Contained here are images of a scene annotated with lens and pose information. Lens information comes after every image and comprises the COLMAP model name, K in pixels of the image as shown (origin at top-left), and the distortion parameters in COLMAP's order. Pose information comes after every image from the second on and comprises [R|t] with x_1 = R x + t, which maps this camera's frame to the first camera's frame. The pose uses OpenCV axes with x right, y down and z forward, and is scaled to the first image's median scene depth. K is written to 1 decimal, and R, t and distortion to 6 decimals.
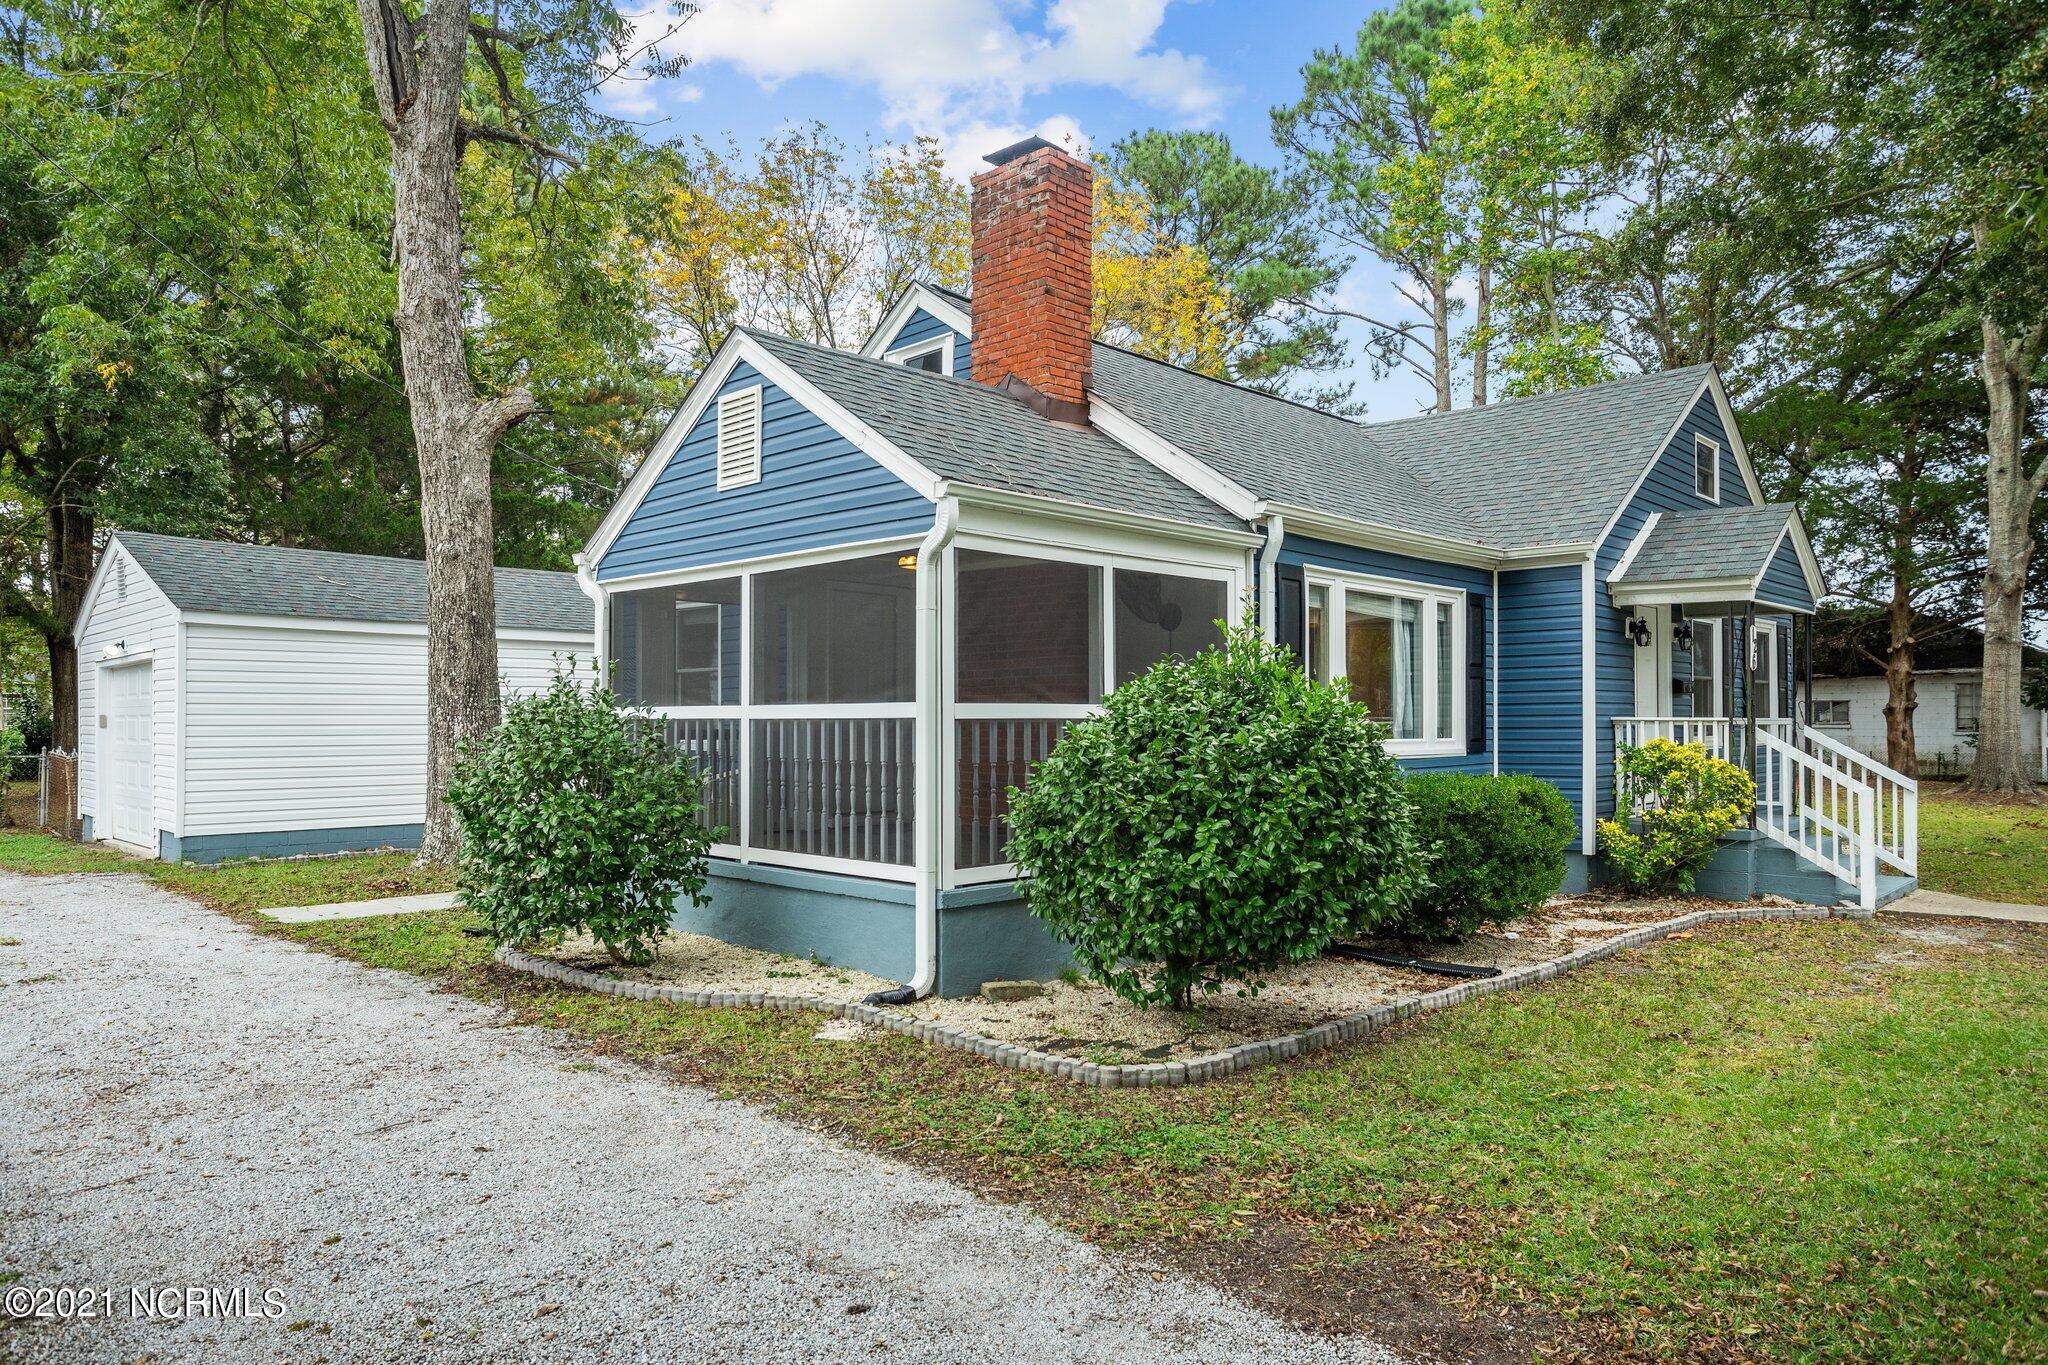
lens RADIAL K [[1355.3, 0, 1027.8], [0, 1355.3, 692.7], [0, 0, 1]] dist [-0.032423, 0.001347]
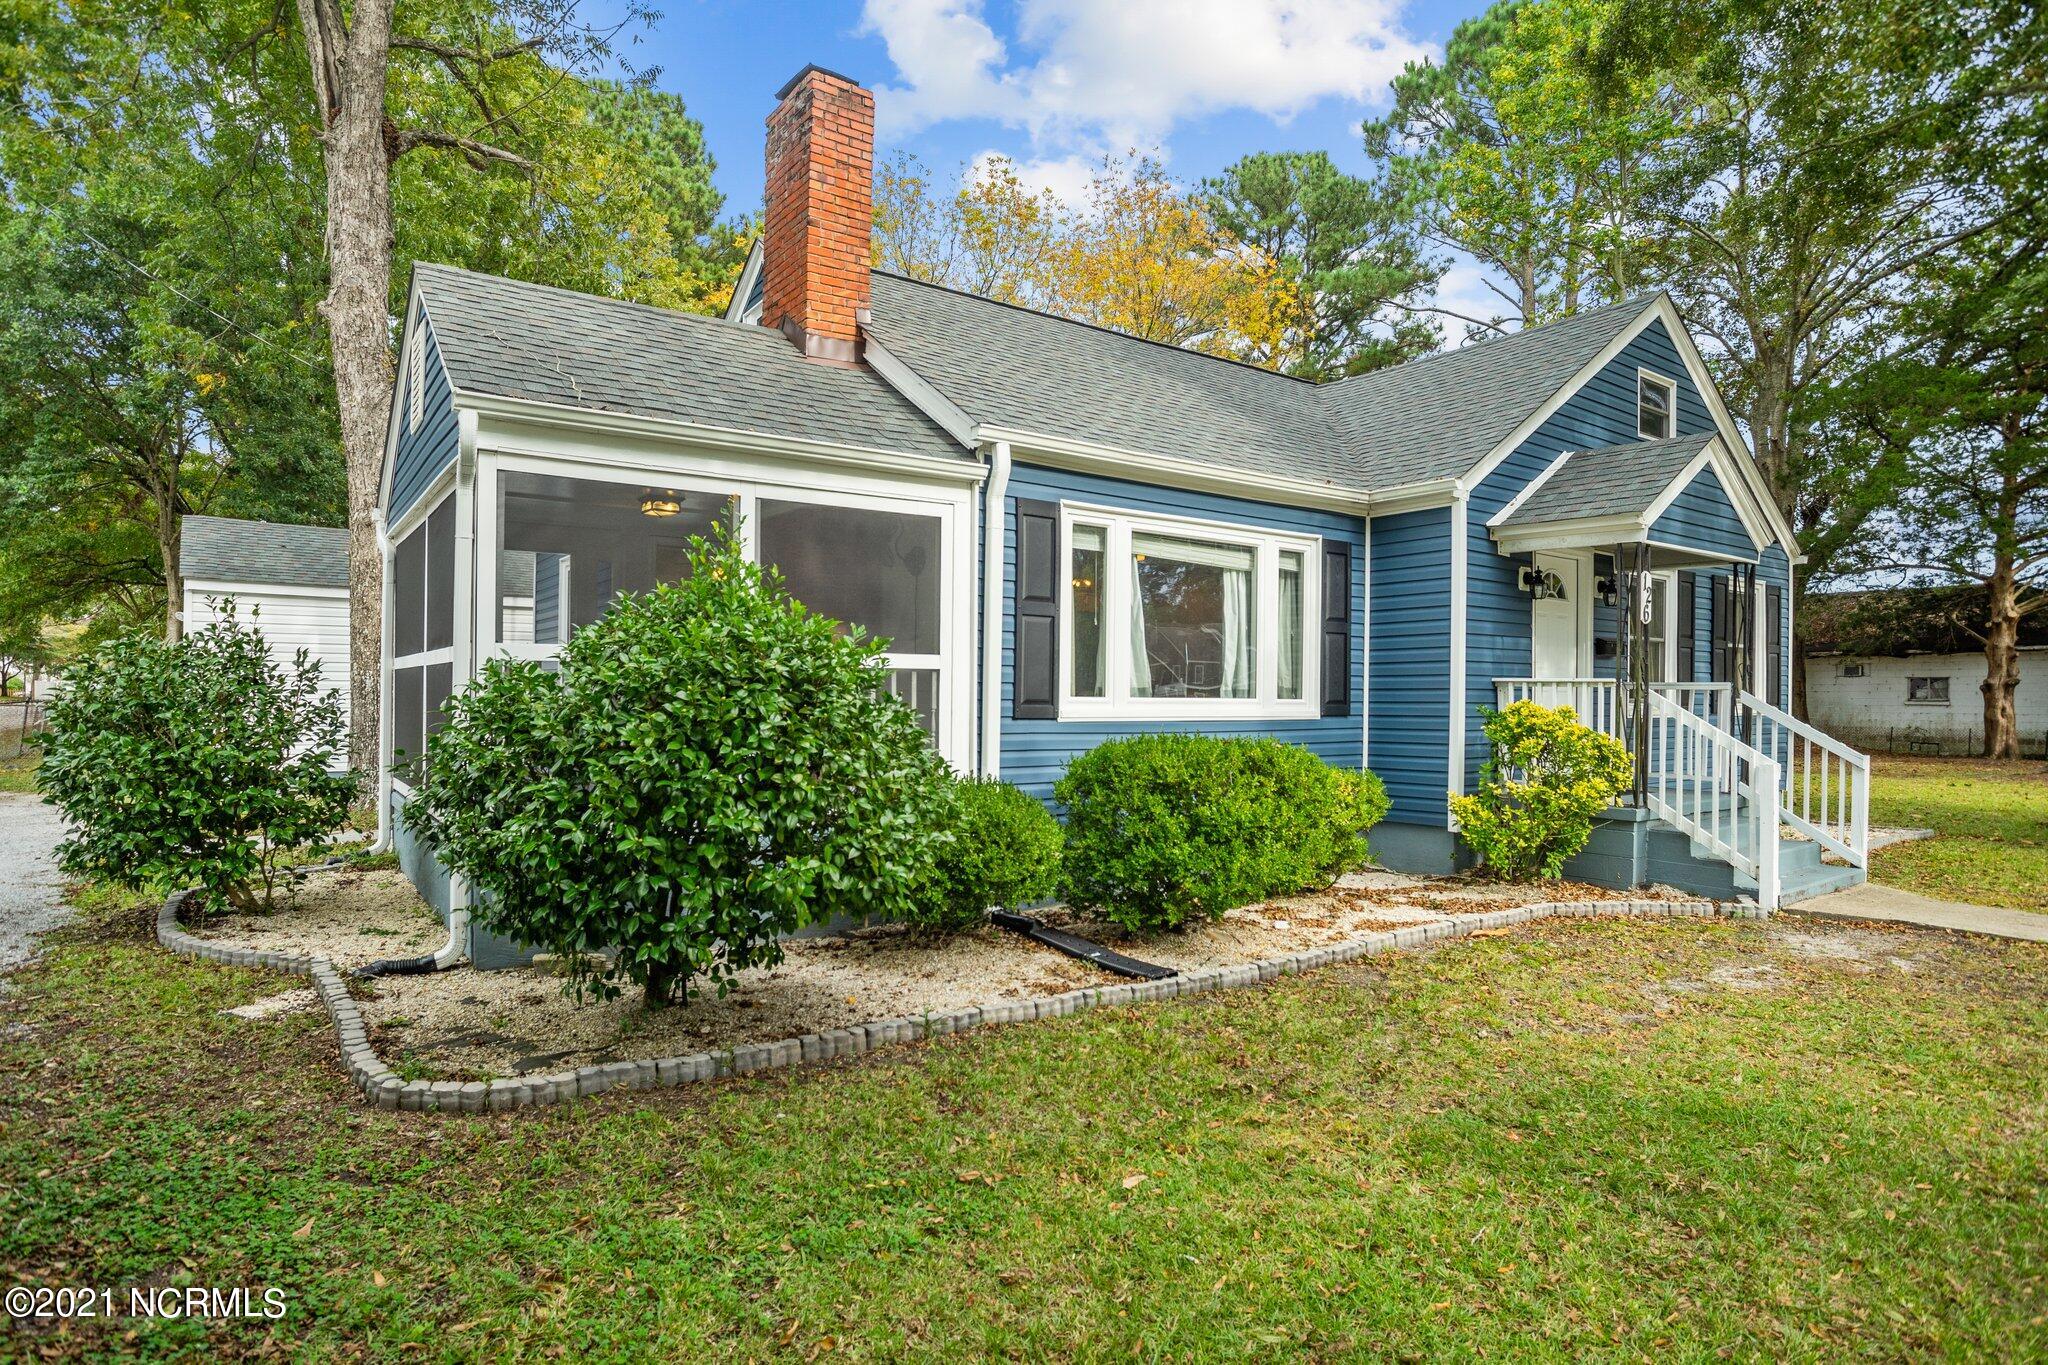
lens RADIAL K [[1147.8, 0, 1012.5], [0, 1147.8, 687.7], [0, 0, 1]] dist [-0.052703, 0.018987]
pose [[0.982706, 0.008018, -0.184997, 0.259697], [-0.005403, 0.999878, 0.014631, 0.015337], [0.185092, -0.013378, 0.982630, 0.200368]]
